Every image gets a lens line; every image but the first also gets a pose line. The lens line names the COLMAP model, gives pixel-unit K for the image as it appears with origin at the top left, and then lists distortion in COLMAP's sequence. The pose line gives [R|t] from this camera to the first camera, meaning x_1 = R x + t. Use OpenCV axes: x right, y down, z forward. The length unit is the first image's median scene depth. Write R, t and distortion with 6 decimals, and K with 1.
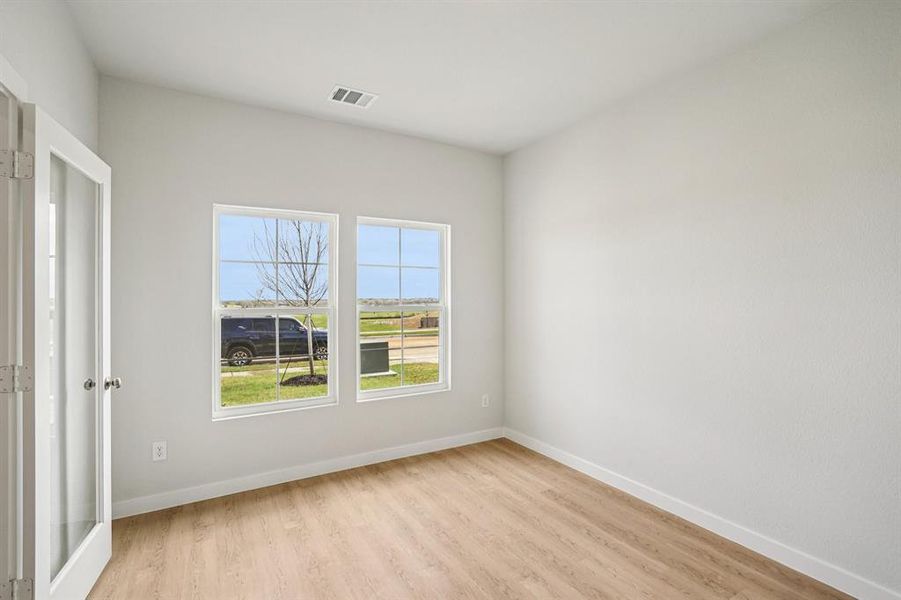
lens RADIAL K [[419.7, 0, 441.4], [0, 419.7, 297.6], [0, 0, 1]] dist [-0.057703, 0.024877]
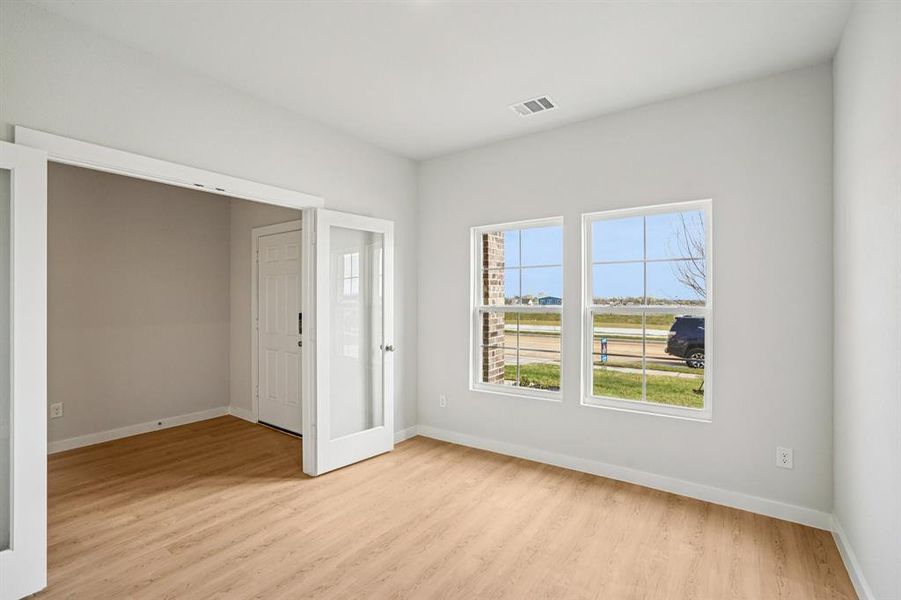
lens RADIAL K [[415.4, 0, 437.7], [0, 415.4, 291.8], [0, 0, 1]] dist [-0.056067, 0.022164]
pose [[0.391204, -0.014215, -0.920194, 0.556006], [0.004095, 0.999898, -0.013705, -0.001572], [0.920295, 0.001593, 0.391222, 0.315053]]
